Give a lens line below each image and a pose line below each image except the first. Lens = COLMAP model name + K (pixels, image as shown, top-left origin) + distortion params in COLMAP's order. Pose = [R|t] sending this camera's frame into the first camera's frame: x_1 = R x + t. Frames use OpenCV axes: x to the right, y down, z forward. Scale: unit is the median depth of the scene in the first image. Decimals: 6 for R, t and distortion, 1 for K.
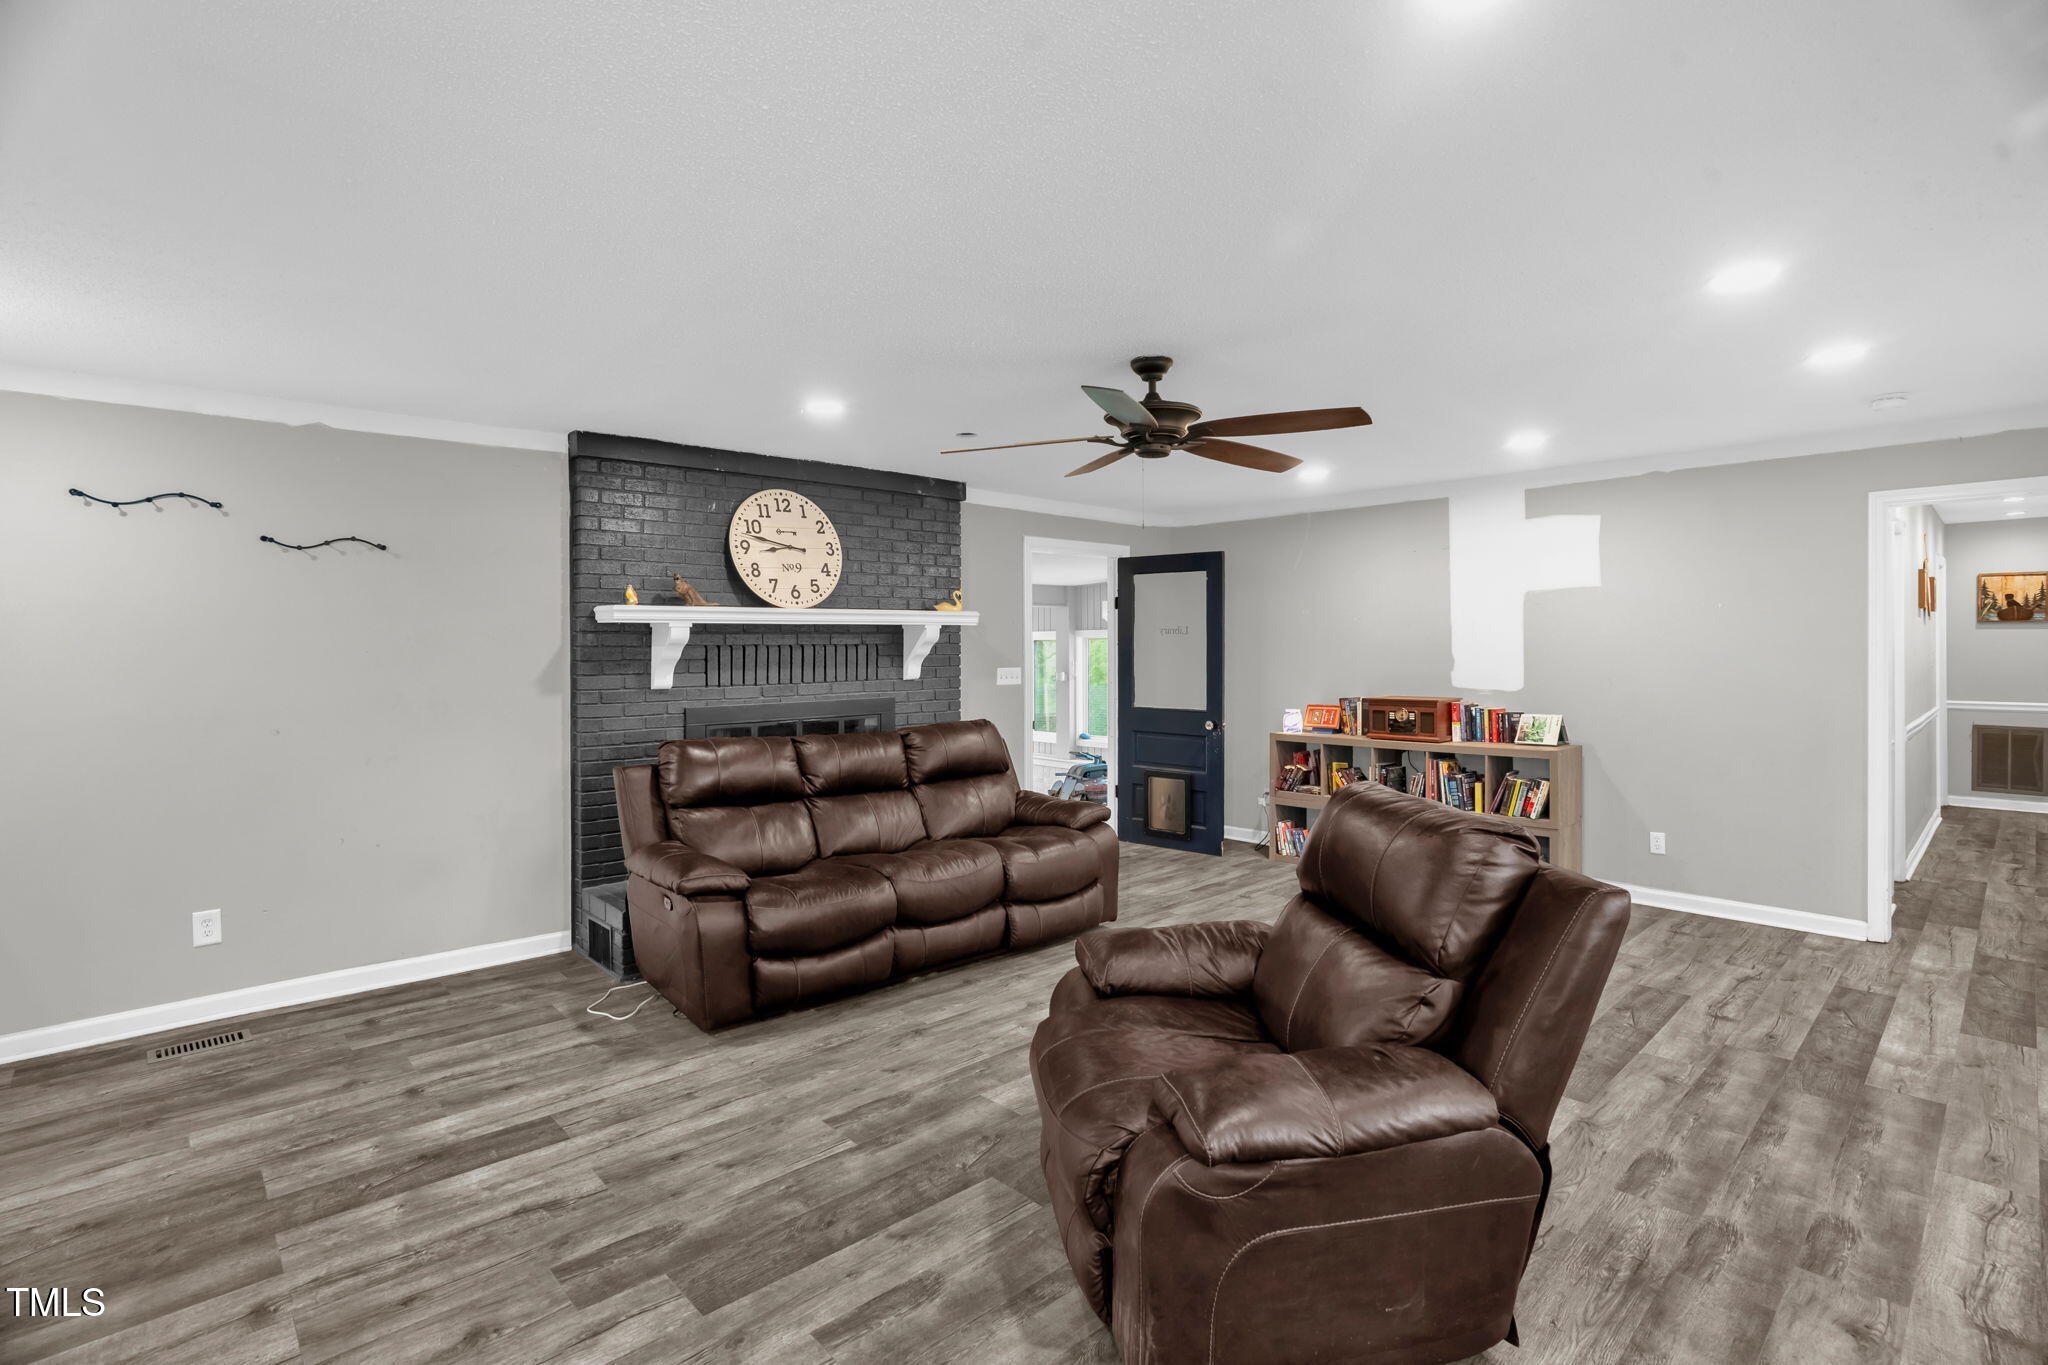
lens RADIAL K [[957.0, 0, 1014.6], [0, 957.0, 655.1], [0, 0, 1]] dist [-0.039342, 0.004160]
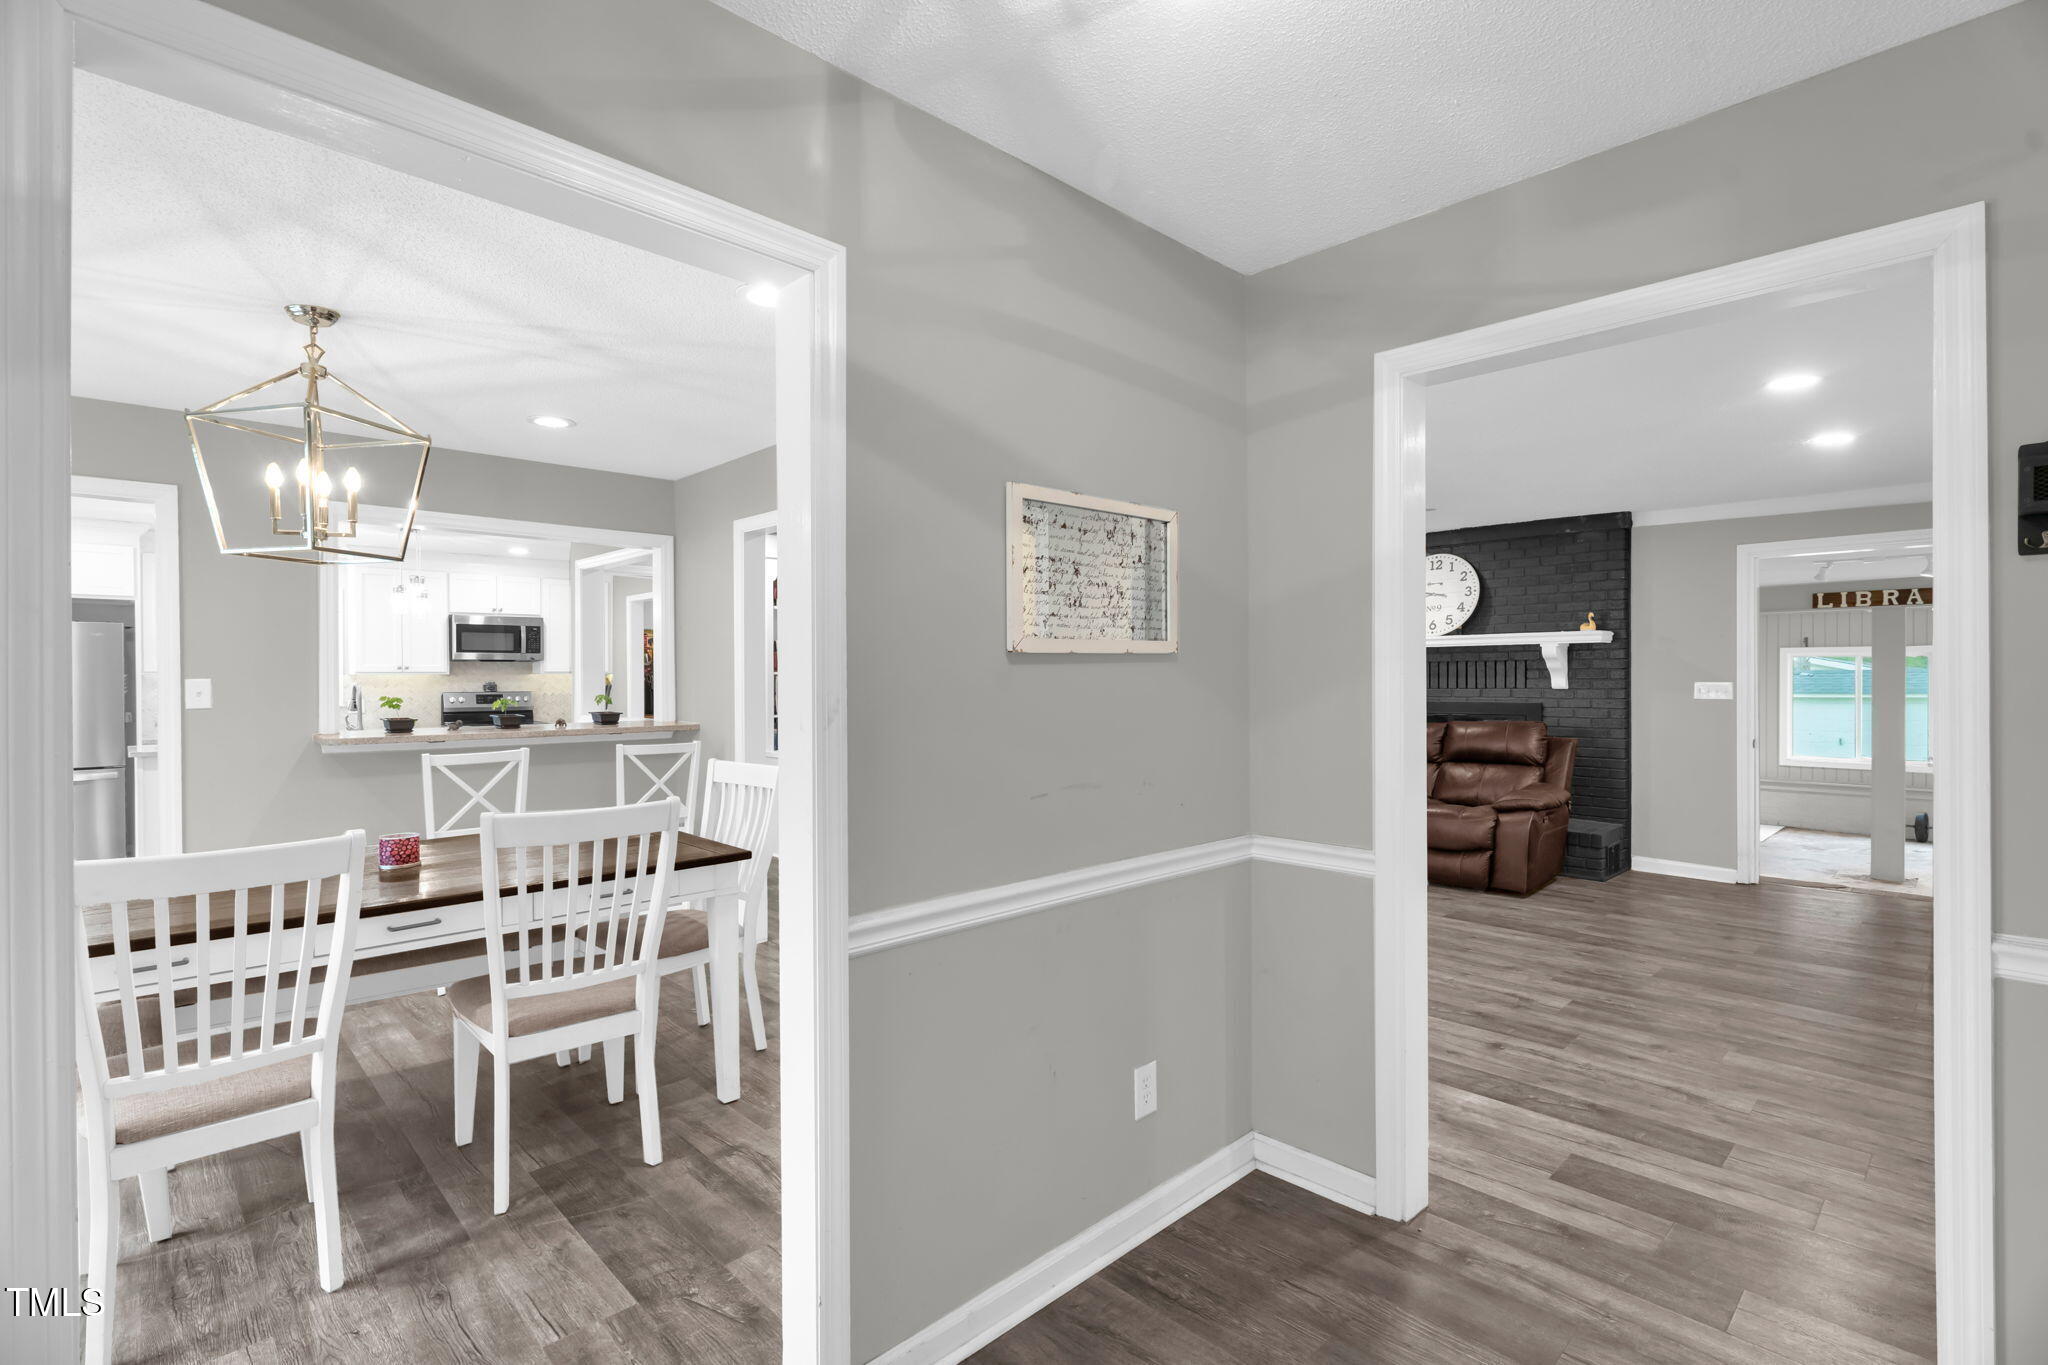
lens RADIAL K [[957.0, 0, 1011.6], [0, 957.0, 670.8], [0, 0, 1]] dist [-0.039342, 0.004160]
pose [[0.015505, 0.002338, -0.999877, 1.173649], [-0.004689, 0.999986, 0.002266, 0.003196], [0.999869, 0.004653, 0.015515, 0.333287]]
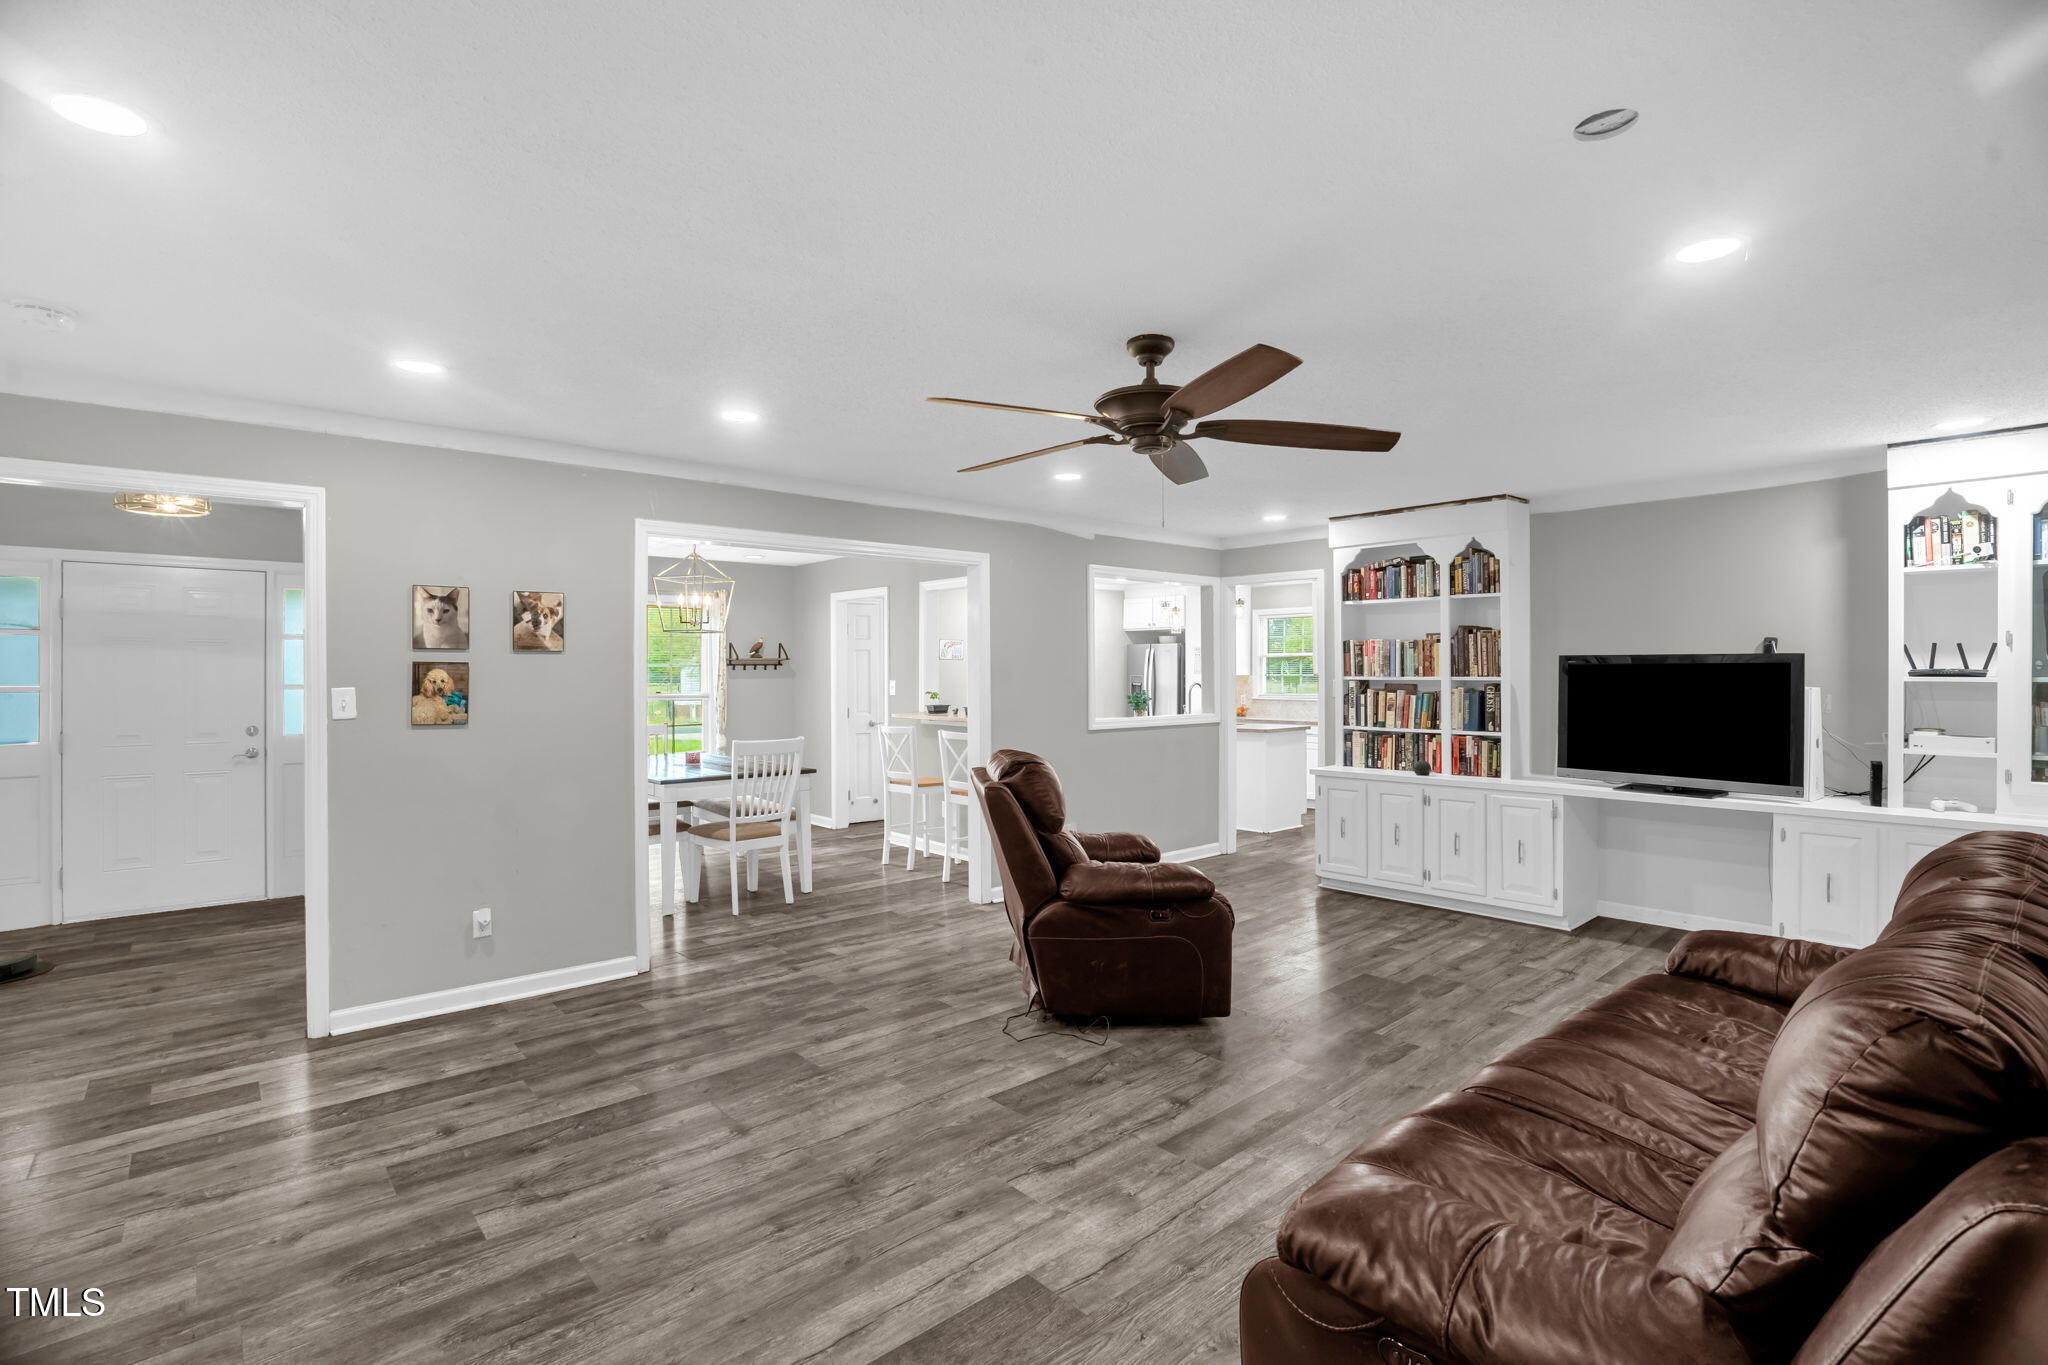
lens RADIAL K [[957.0, 0, 1018.4], [0, 957.0, 677.5], [0, 0, 1]] dist [-0.039342, 0.004160]
pose [[-0.999781, 0.008272, 0.019207, 0.164777], [0.008529, 0.999875, 0.013328, -0.009280], [-0.019094, 0.013489, -0.999727, 1.233877]]
